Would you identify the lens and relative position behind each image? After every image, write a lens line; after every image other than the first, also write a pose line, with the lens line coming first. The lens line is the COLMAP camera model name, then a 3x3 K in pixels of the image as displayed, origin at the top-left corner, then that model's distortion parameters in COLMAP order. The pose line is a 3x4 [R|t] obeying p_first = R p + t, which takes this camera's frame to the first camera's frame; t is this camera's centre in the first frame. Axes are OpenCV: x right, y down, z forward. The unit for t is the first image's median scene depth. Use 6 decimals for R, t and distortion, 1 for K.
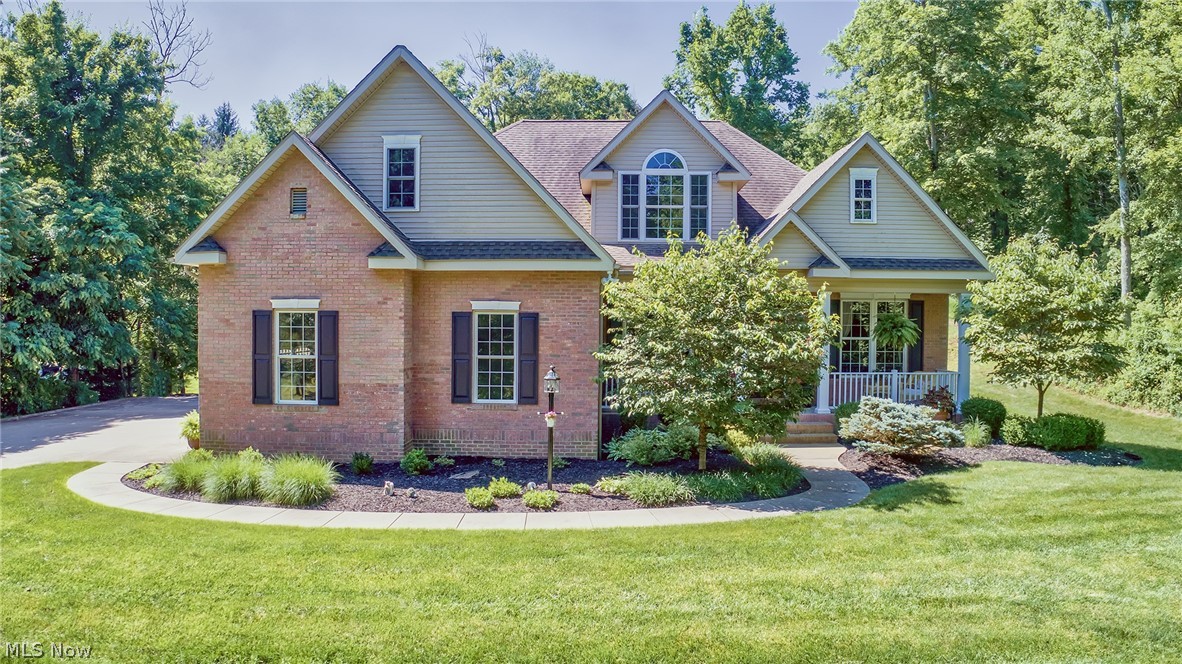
lens RADIAL K [[778.1, 0, 591.0], [0, 778.1, 332.0], [0, 0, 1]] dist [-0.113664, -0.002730]
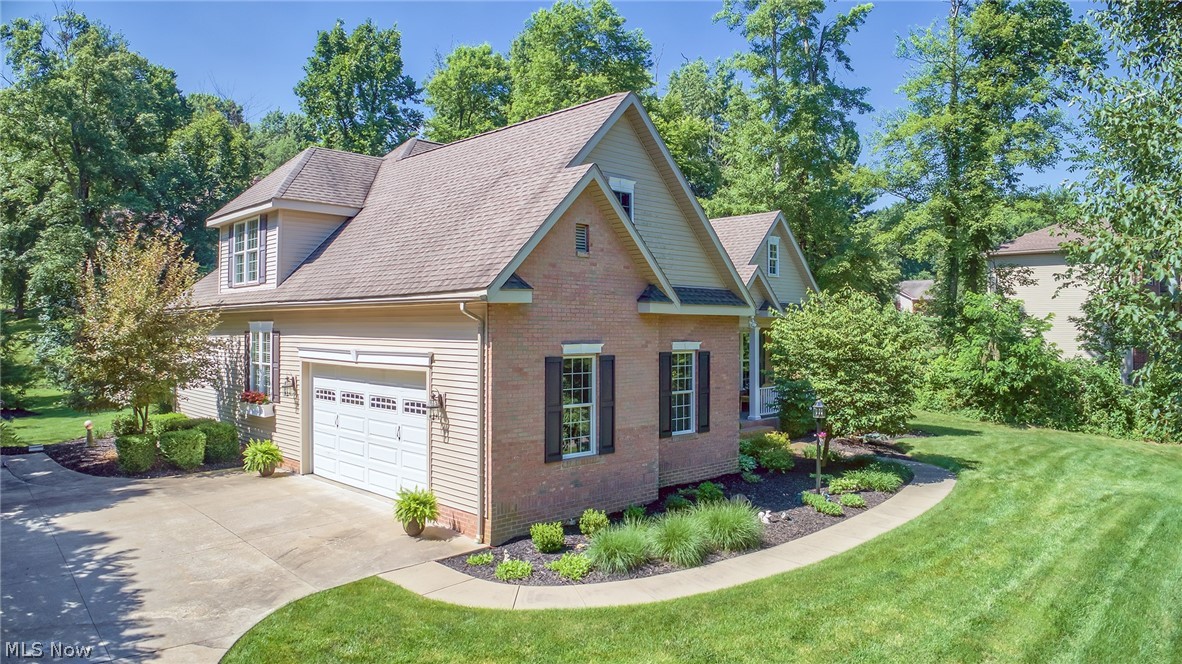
lens RADIAL K [[774.8, 0, 566.0], [0, 774.8, 331.5], [0, 0, 1]] dist [-0.141604, -0.003004]
pose [[0.721596, -0.005874, 0.692290, -0.989581], [0.010535, 0.999941, -0.002497, -0.052519], [-0.692235, 0.009095, 0.721615, 0.318203]]
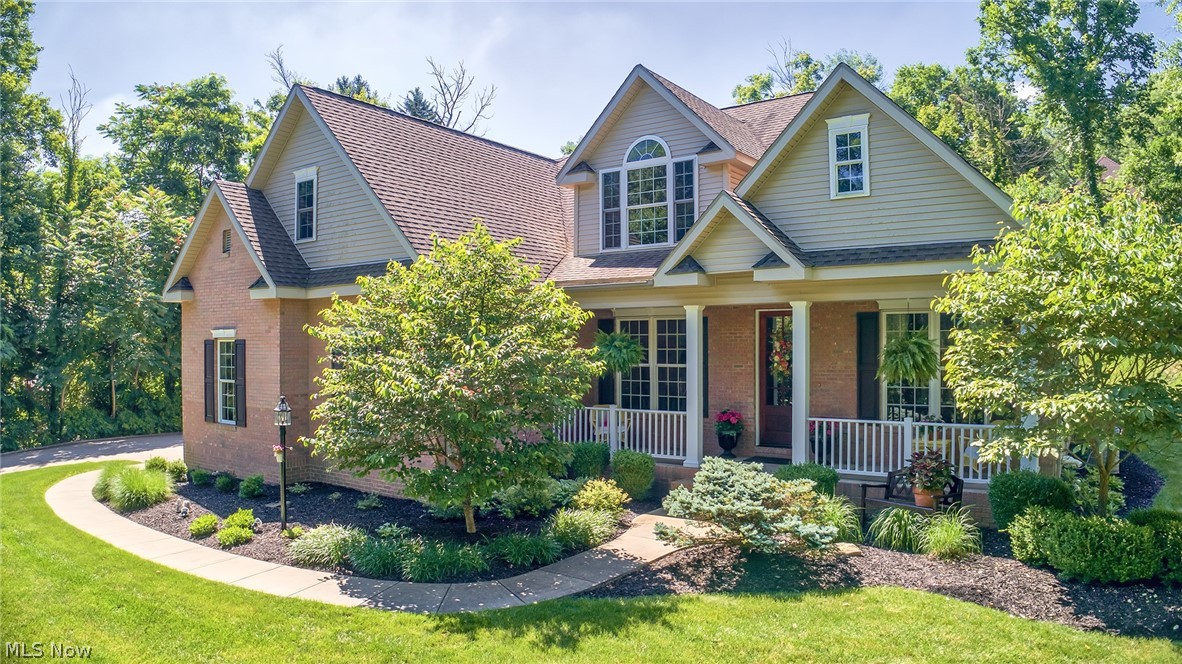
lens RADIAL K [[774.8, 0, 566.0], [0, 774.8, 331.5], [0, 0, 1]] dist [-0.141604, -0.003004]
pose [[0.815529, -0.018842, -0.578409, 0.619917], [0.000013, 0.999470, -0.032539, -0.003821], [0.578716, 0.026529, 0.815097, 0.370971]]
